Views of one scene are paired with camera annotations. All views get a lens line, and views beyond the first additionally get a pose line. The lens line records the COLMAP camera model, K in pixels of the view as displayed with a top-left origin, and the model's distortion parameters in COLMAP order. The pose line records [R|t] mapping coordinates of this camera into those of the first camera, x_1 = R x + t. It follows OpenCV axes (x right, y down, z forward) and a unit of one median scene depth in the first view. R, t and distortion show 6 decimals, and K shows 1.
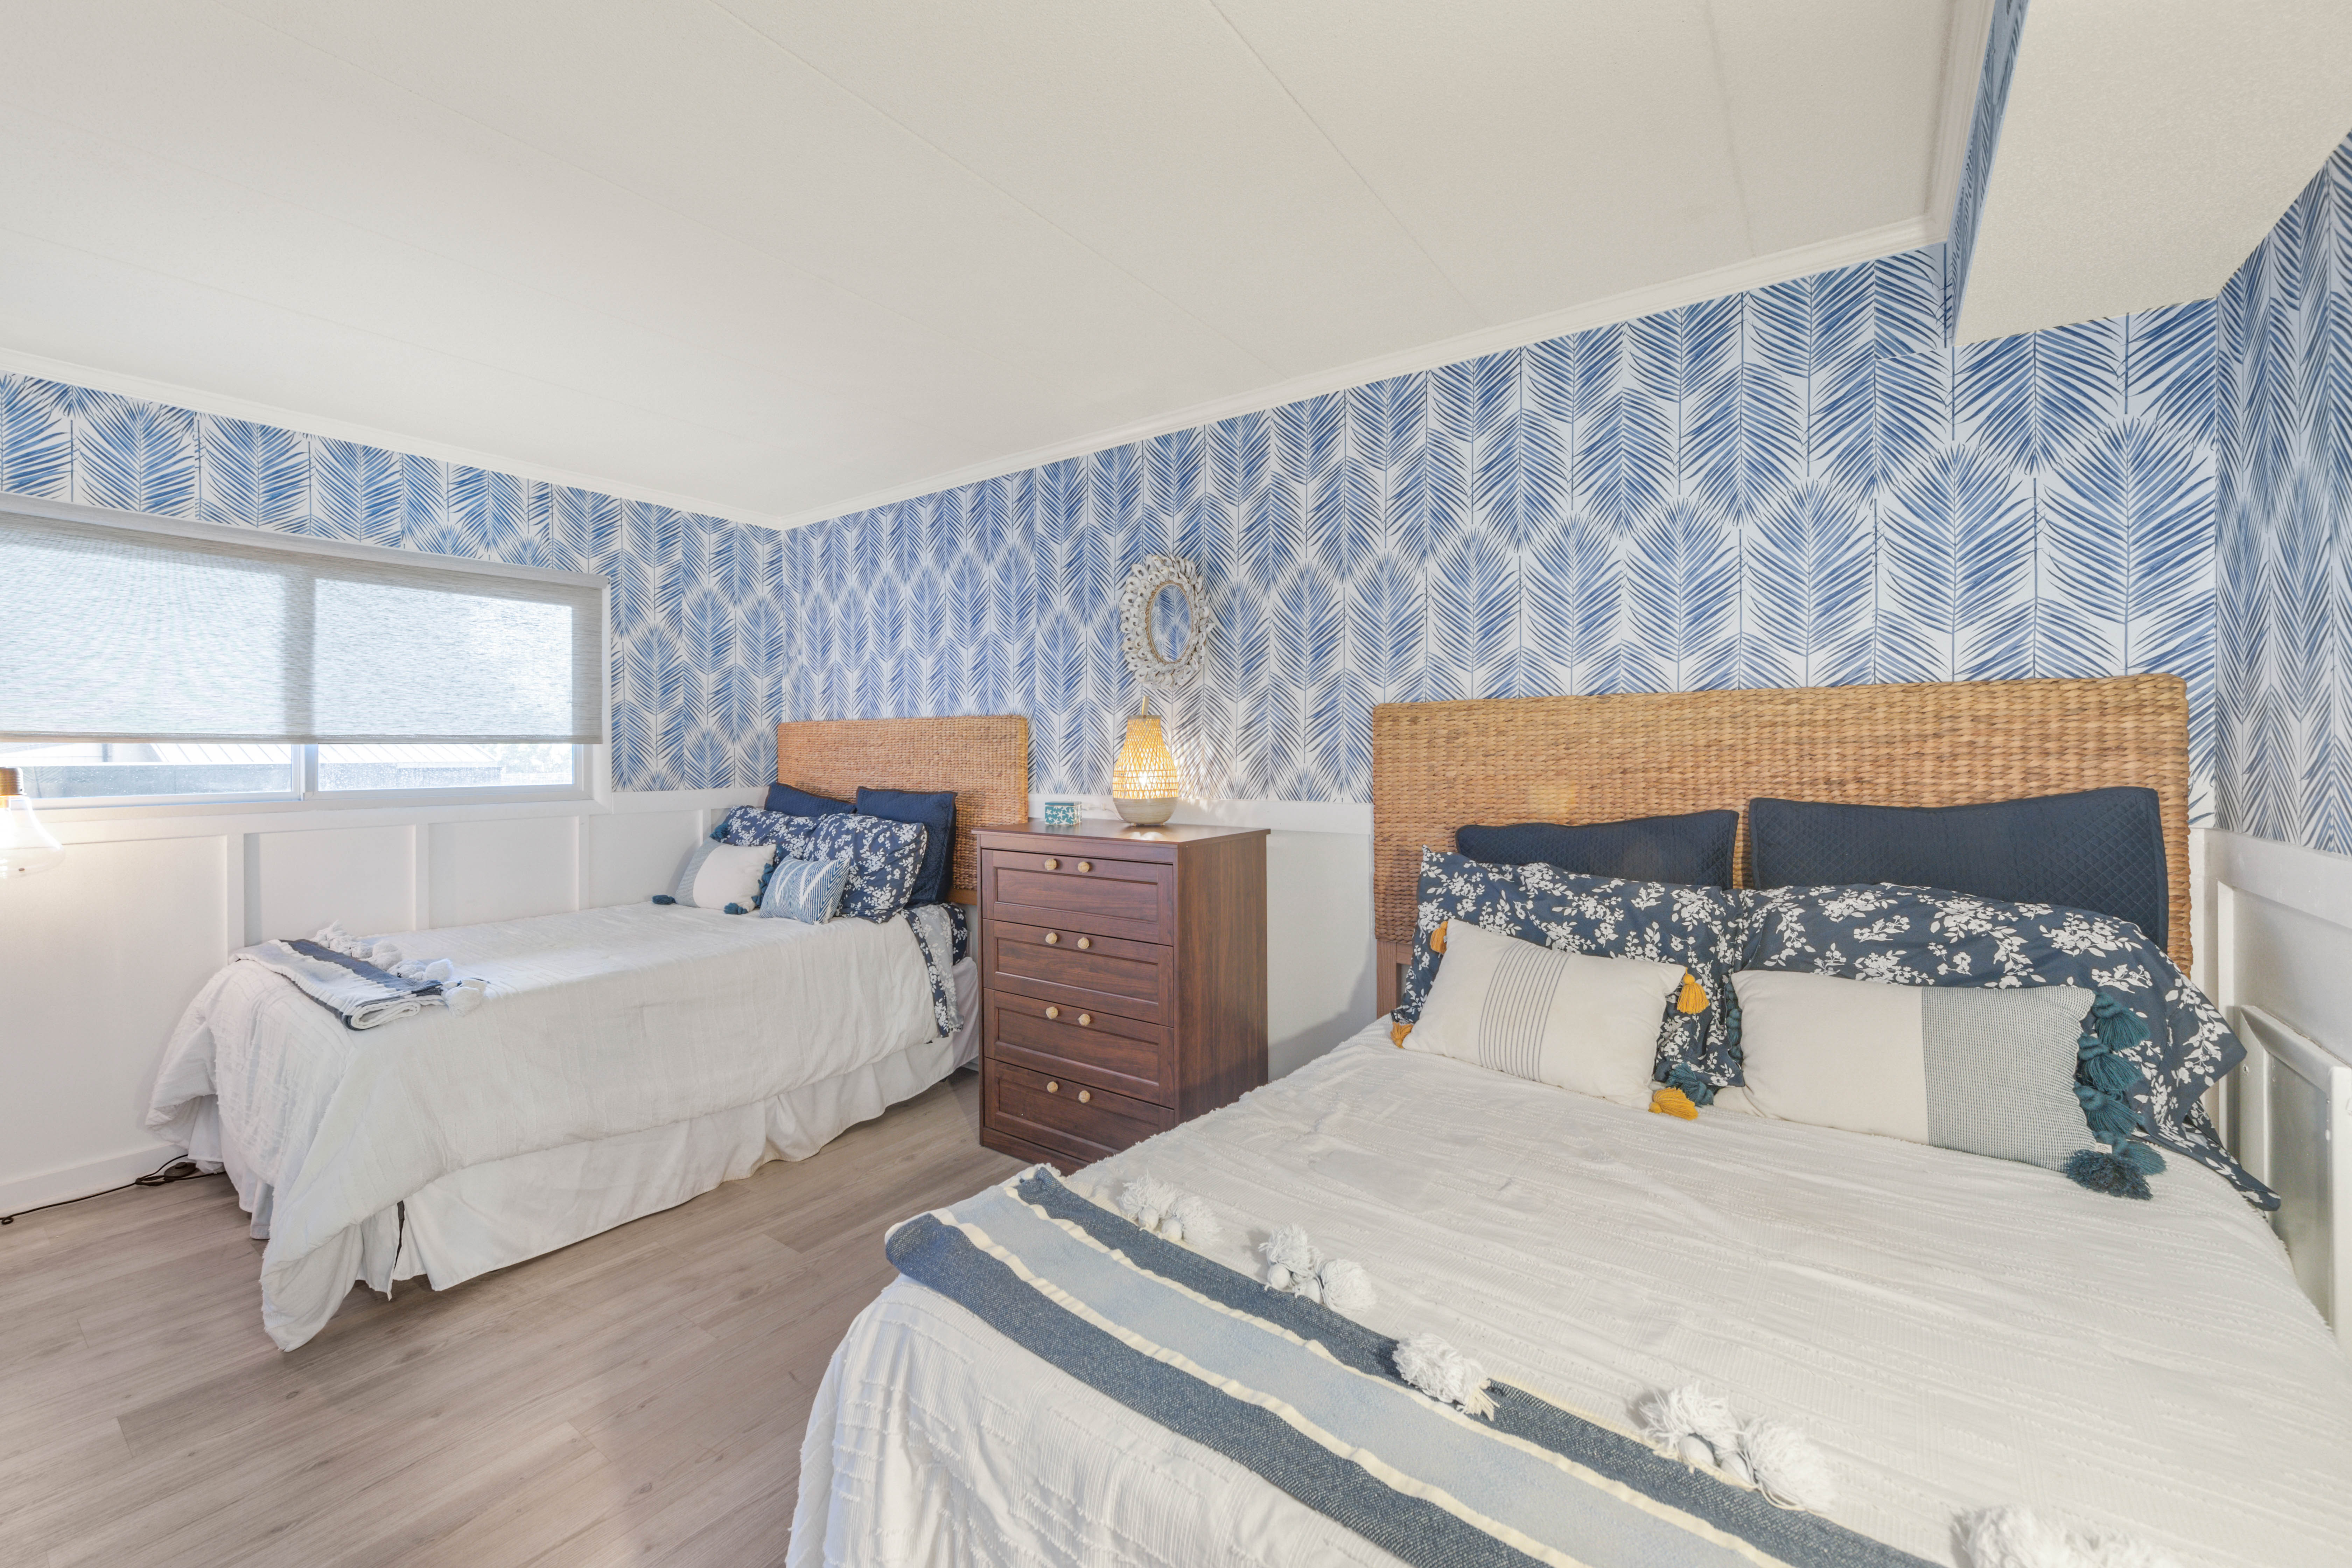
lens RADIAL K [[944.2, 0, 1177.5], [0, 944.2, 772.7], [0, 0, 1]] dist [0.000715, -0.000163]
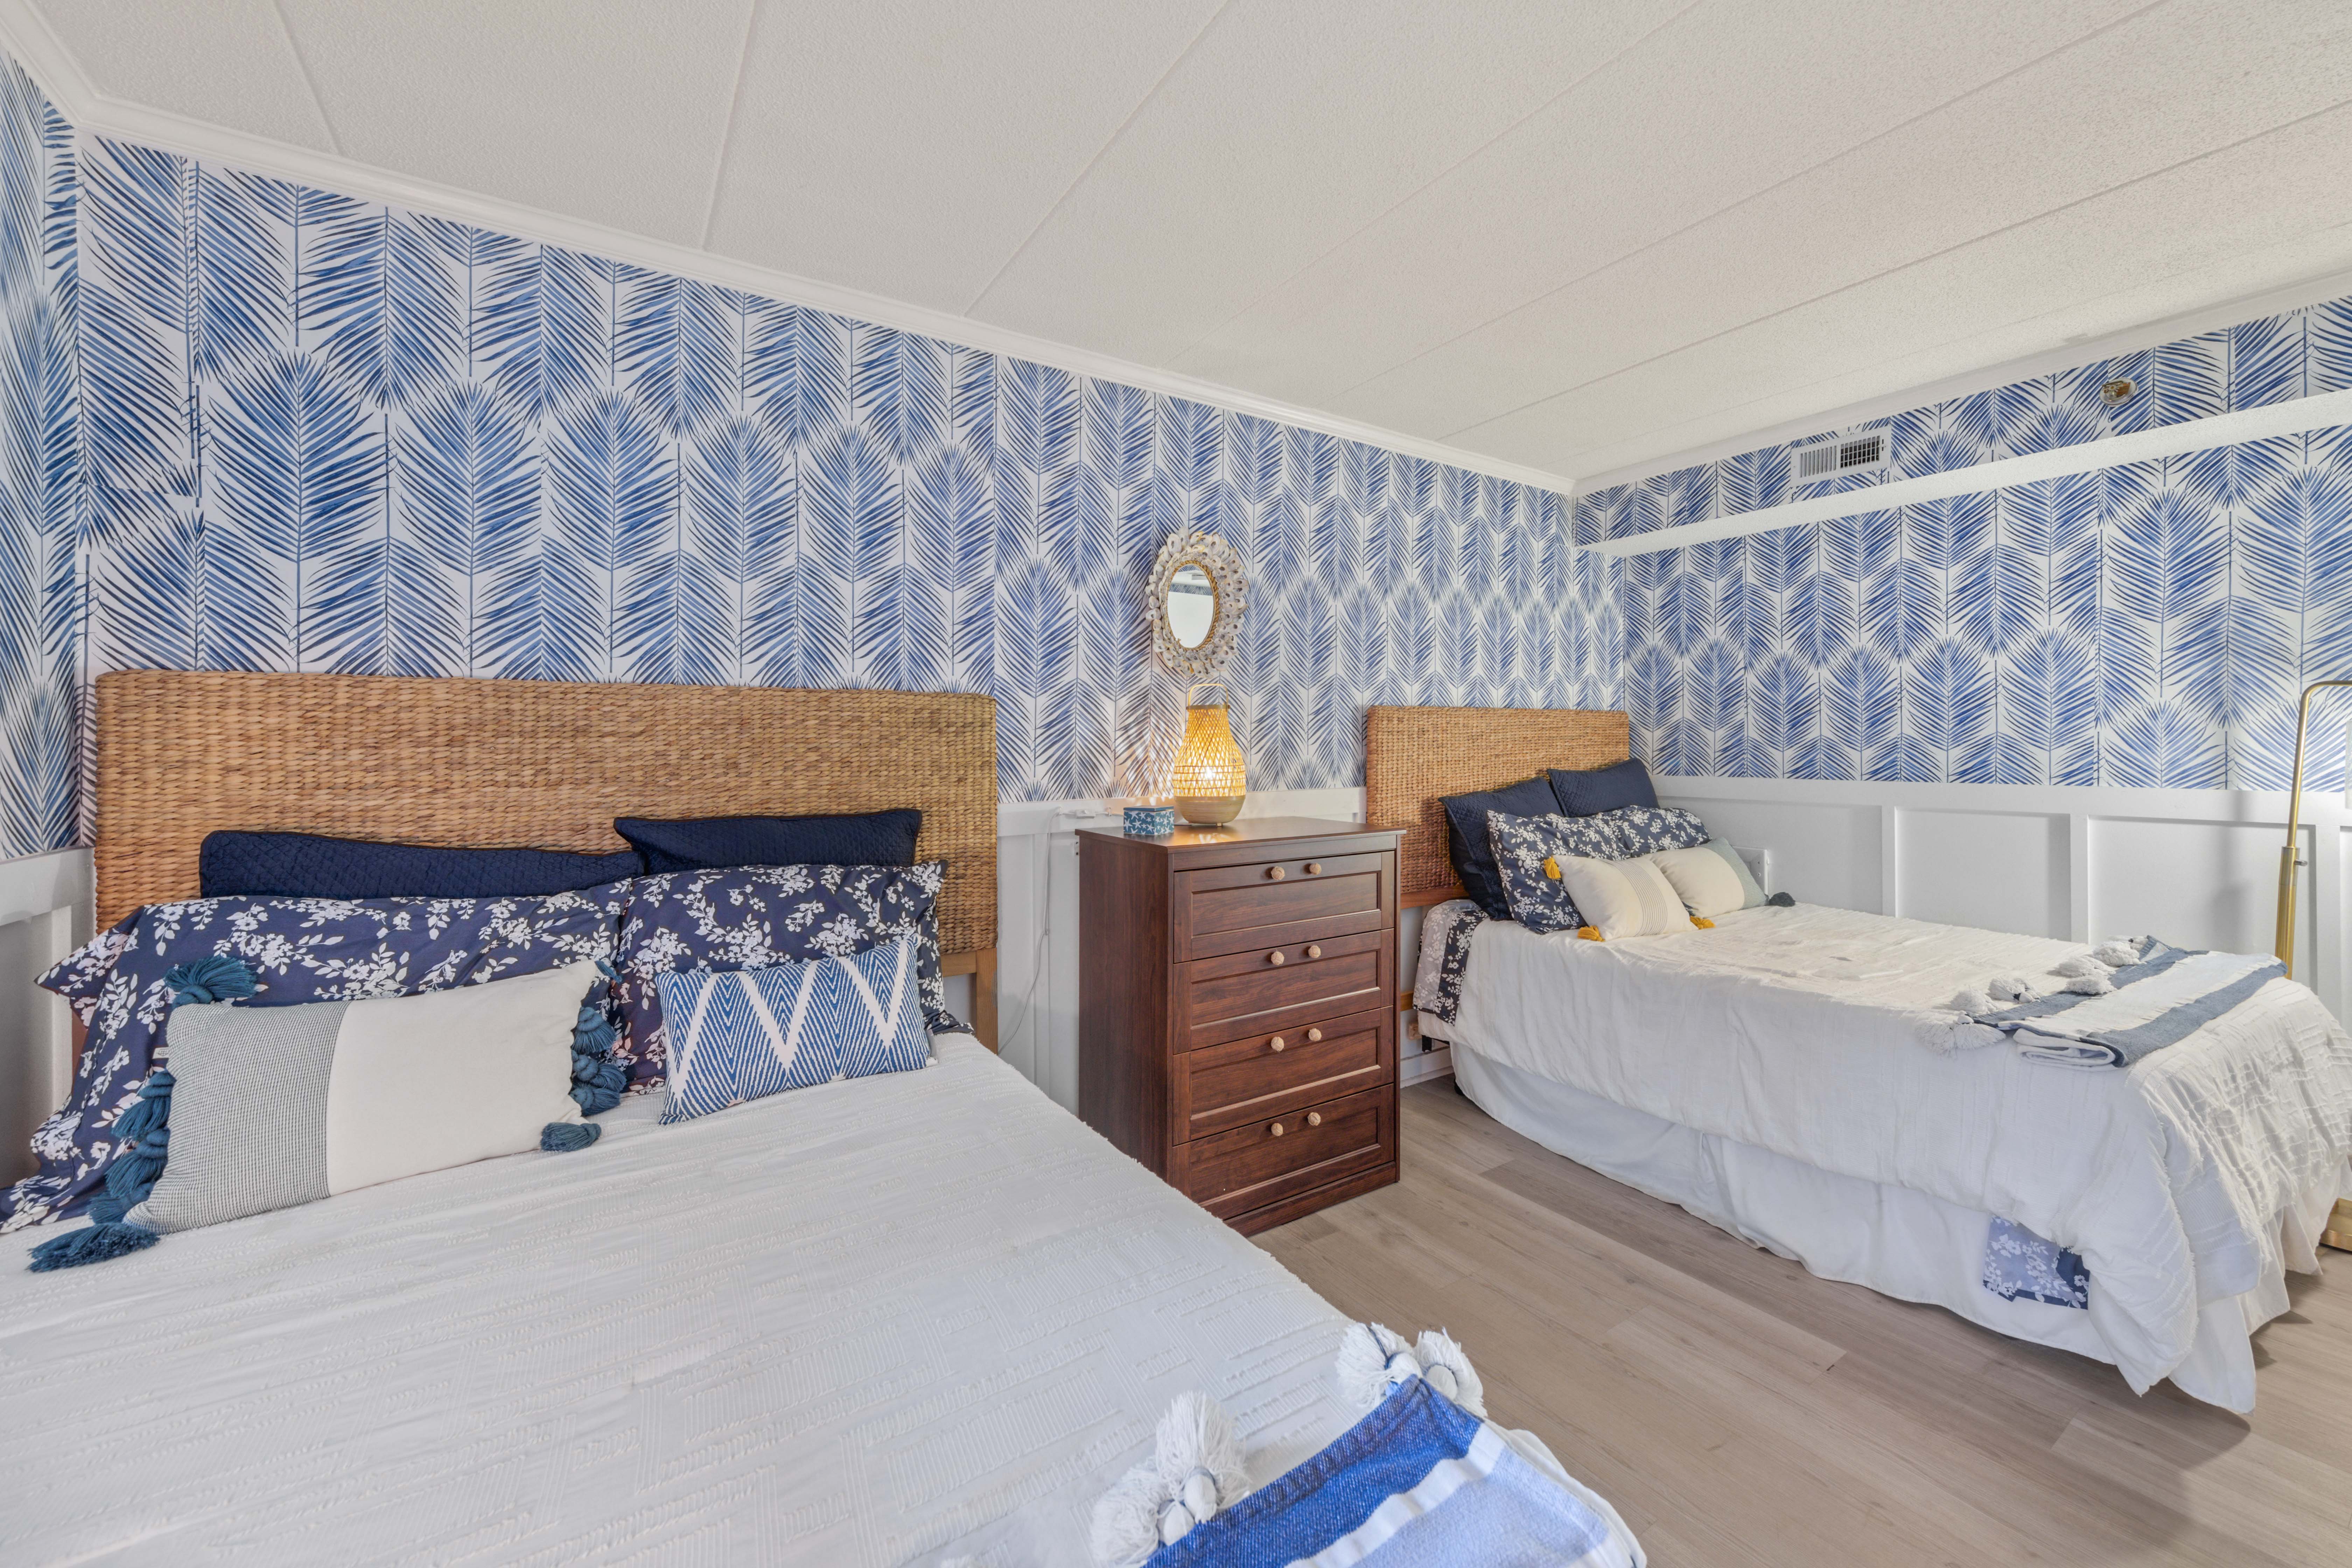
lens RADIAL K [[888.2, 0, 1175.4], [0, 888.2, 766.6], [0, 0, 1]] dist [0.000774, 0.000021]
pose [[0.362169, -0.021384, 0.931867, -0.862177], [0.027352, 0.999550, 0.012307, -0.012872], [-0.931711, 0.021032, 0.362591, 0.730779]]
